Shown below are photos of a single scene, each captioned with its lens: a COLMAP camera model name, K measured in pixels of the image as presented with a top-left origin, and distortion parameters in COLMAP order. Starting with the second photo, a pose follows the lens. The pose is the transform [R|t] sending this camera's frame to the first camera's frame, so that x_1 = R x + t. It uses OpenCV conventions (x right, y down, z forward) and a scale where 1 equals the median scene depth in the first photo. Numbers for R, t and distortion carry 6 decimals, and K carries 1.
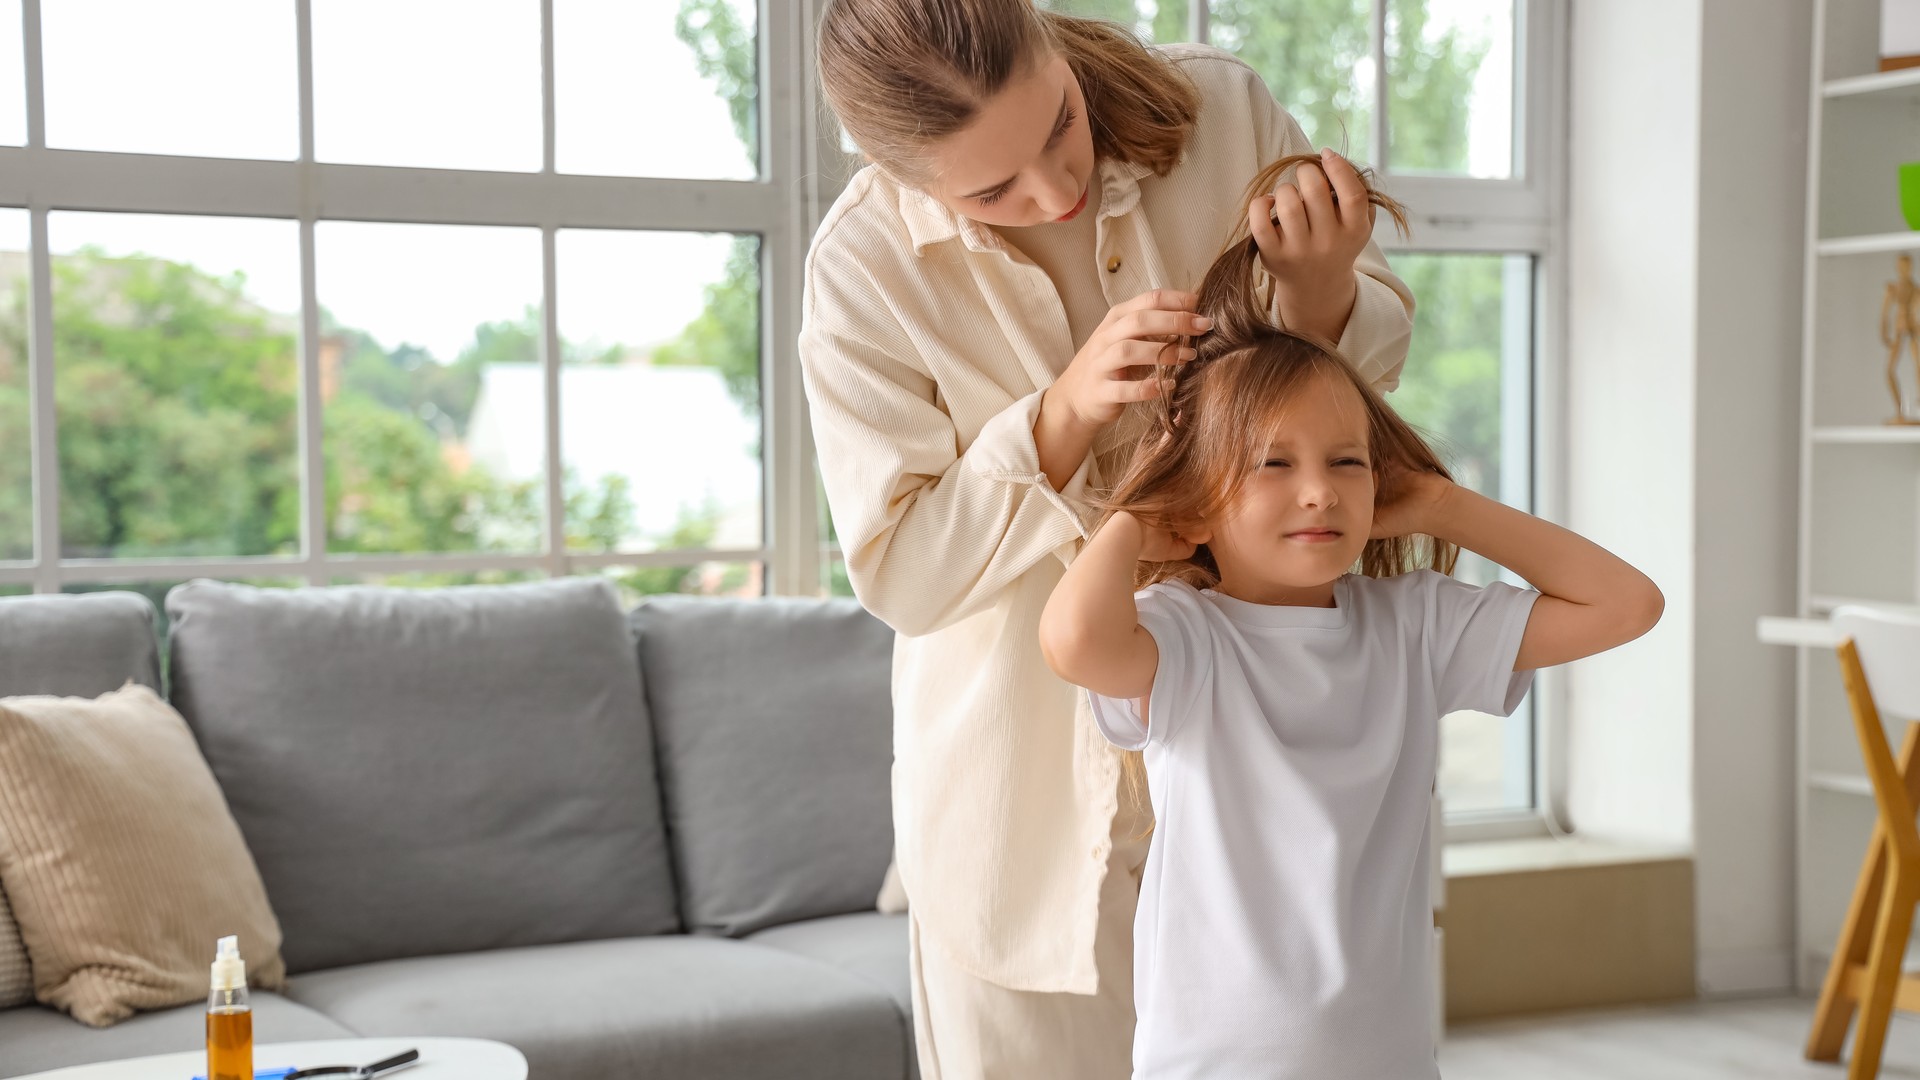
lens RADIAL K [[2987.3, 0, 961.3], [0, 2987.3, 545.5], [0, 0, 1]] dist [0.212489, 0.000000]
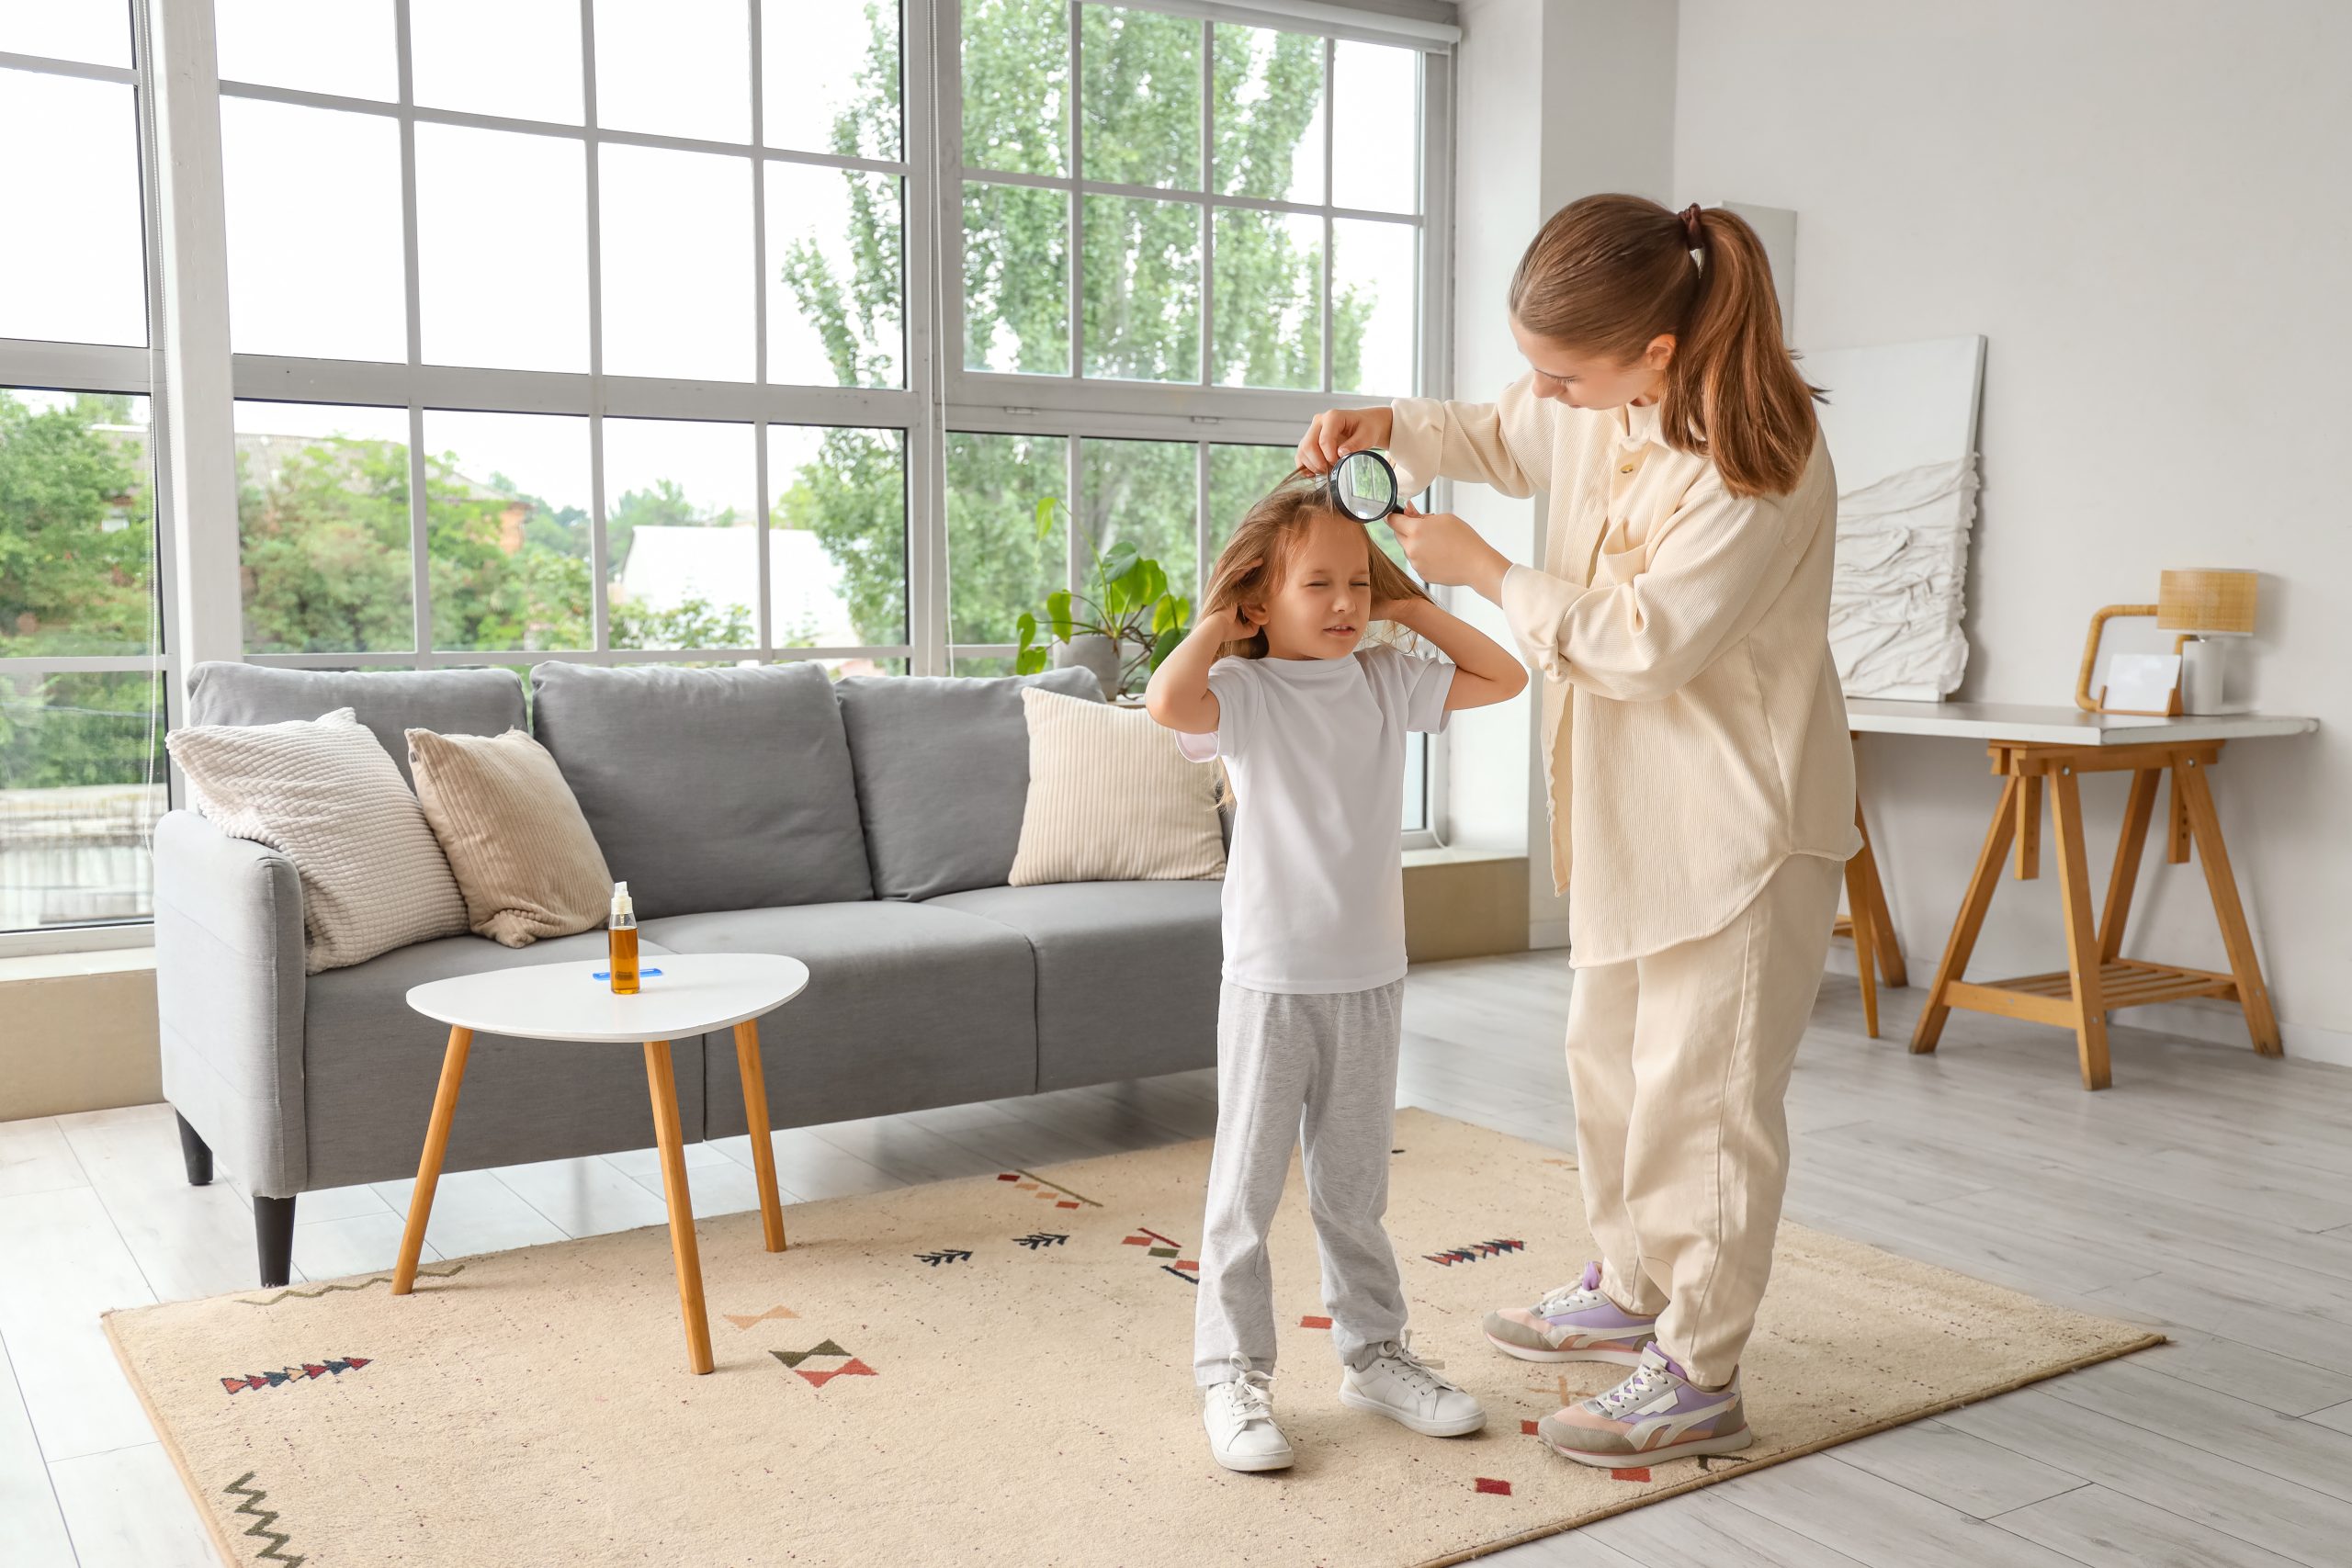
lens RADIAL K [[2201.6, 0, 1175.7], [0, 2201.6, 793.8], [0, 0, 1]] dist [-0.019296, 0.000000]
pose [[0.996265, 0.000813, 0.086346, -0.039036], [-0.005944, 0.998229, 0.059183, 0.010955], [-0.086145, -0.059475, 0.994506, -0.096598]]
